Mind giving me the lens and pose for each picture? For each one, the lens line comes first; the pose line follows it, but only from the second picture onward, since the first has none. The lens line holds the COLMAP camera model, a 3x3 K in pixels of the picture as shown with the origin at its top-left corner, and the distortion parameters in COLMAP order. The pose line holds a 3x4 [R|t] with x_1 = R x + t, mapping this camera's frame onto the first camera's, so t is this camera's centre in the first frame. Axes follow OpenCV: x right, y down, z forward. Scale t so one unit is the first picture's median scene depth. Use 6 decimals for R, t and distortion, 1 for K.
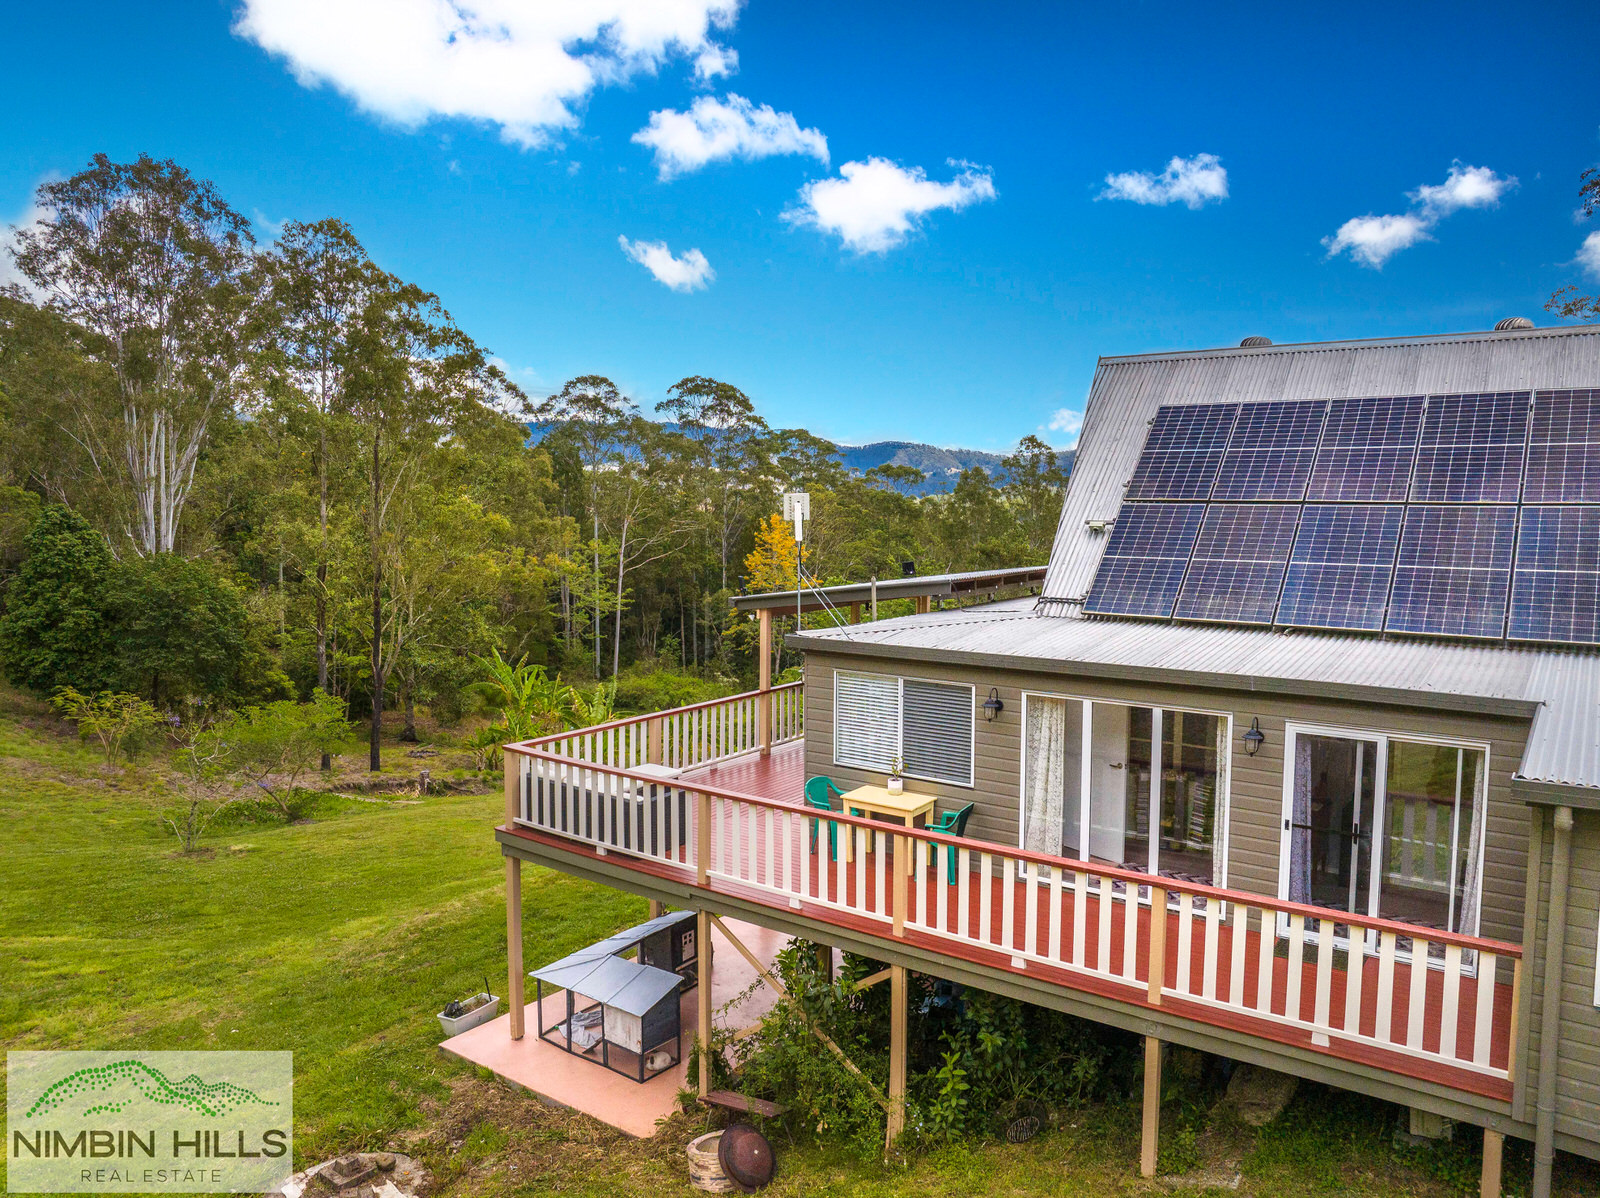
lens RADIAL K [[1125.2, 0, 797.5], [0, 1125.2, 596.7], [0, 0, 1]] dist [-0.047933, 0.016000]
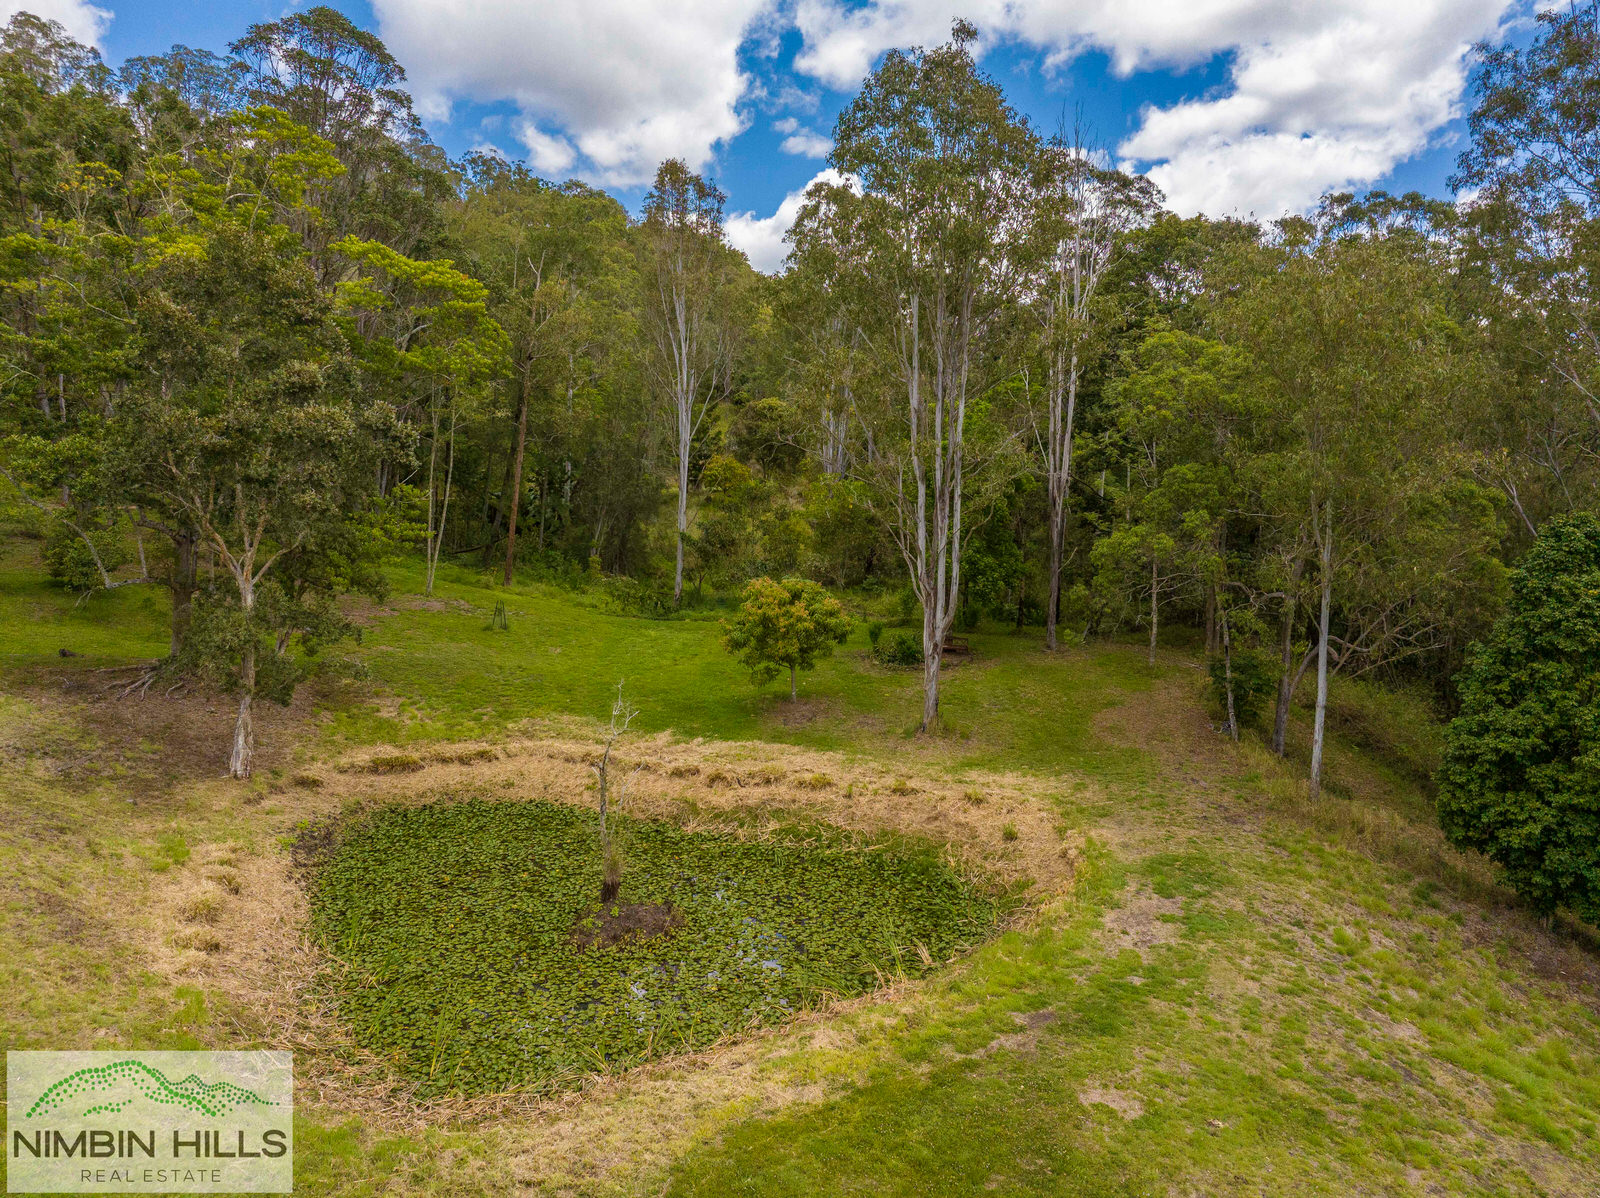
lens RADIAL K [[1125.2, 0, 804.4], [0, 1125.2, 597.5], [0, 0, 1]] dist [-0.047933, 0.016000]
pose [[0.508984, 0.080096, -0.857041, -1.699527], [-0.072996, 0.996091, 0.049740, -0.179869], [0.857675, 0.037244, 0.512841, 1.802014]]
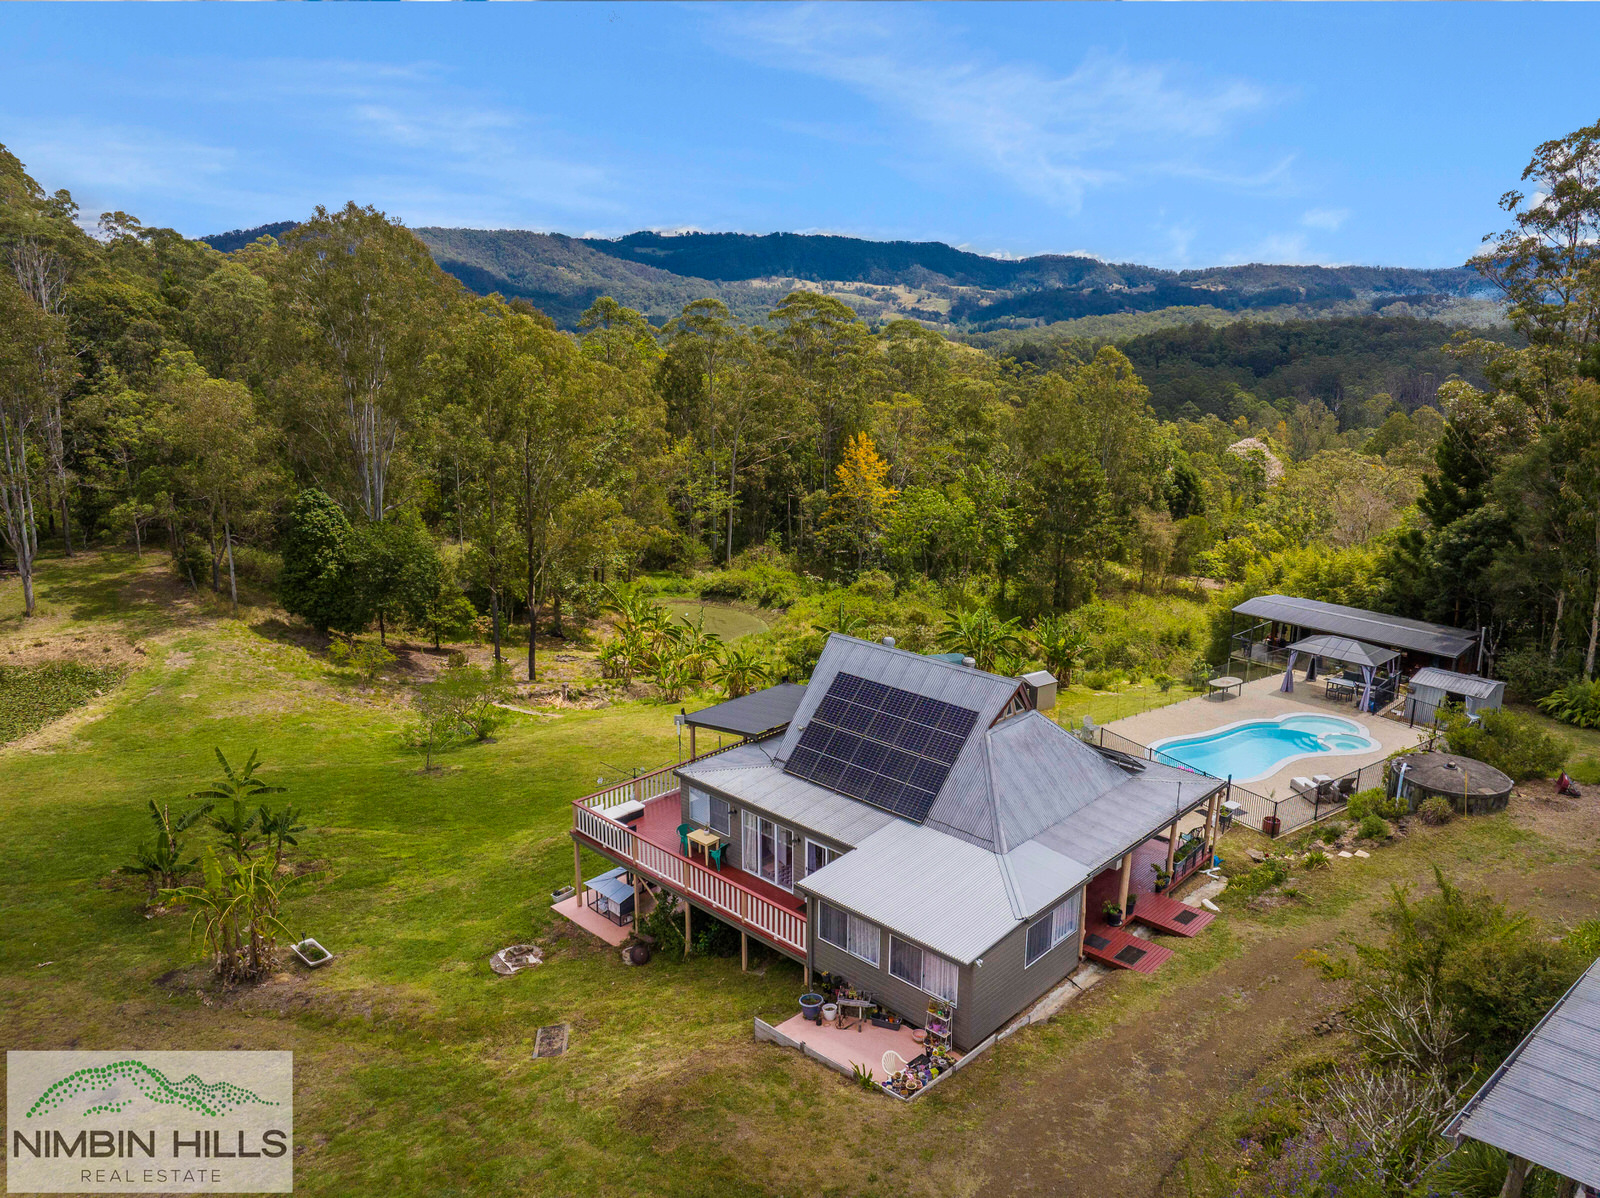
lens RADIAL K [[1125.2, 0, 803.7], [0, 1125.2, 601.7], [0, 0, 1]] dist [-0.047933, 0.016000]
pose [[0.991652, 0.033115, -0.124622, 0.589310], [-0.011874, 0.985807, 0.167464, -0.773712], [0.128398, -0.164586, 0.977970, -1.423921]]
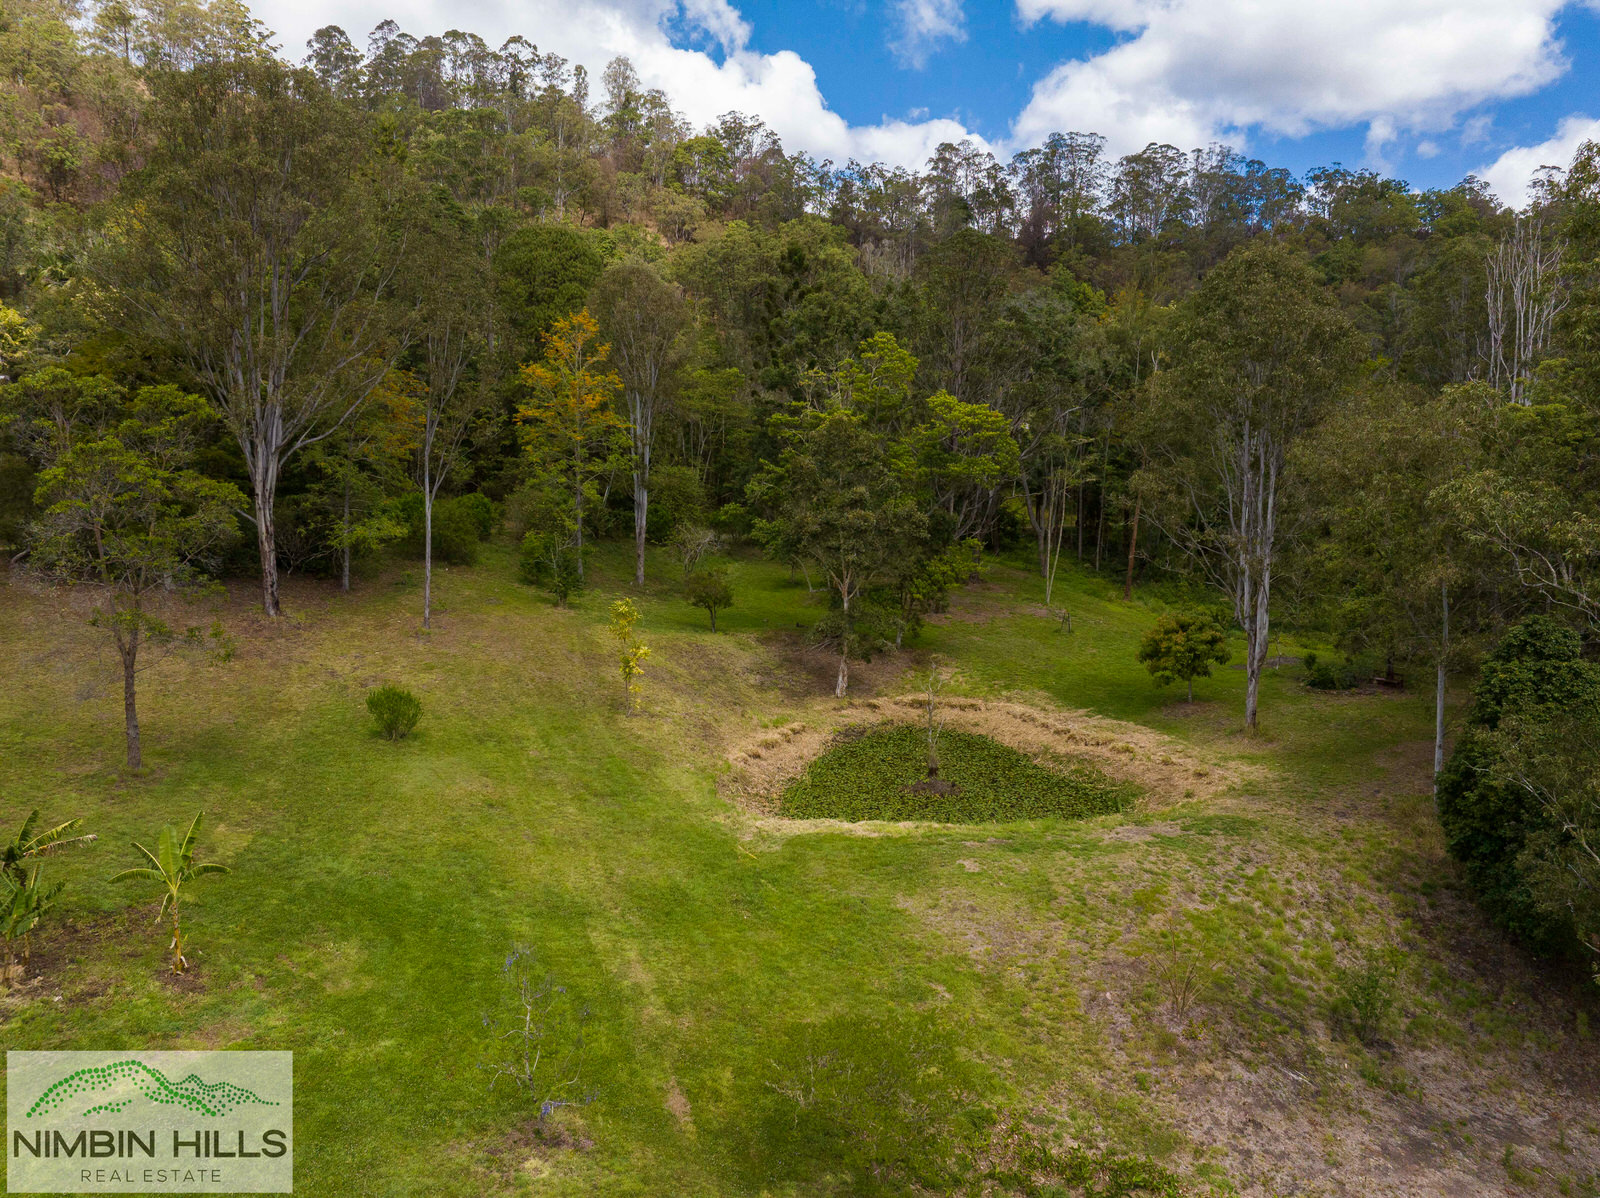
lens RADIAL K [[1125.2, 0, 804.6], [0, 1125.2, 598.1], [0, 0, 1]] dist [-0.047933, 0.016000]
pose [[-0.238618, 0.098164, -0.966139, 0.289209], [-0.077217, 0.989810, 0.119640, -0.566772], [0.968039, 0.103150, -0.228606, 2.974557]]
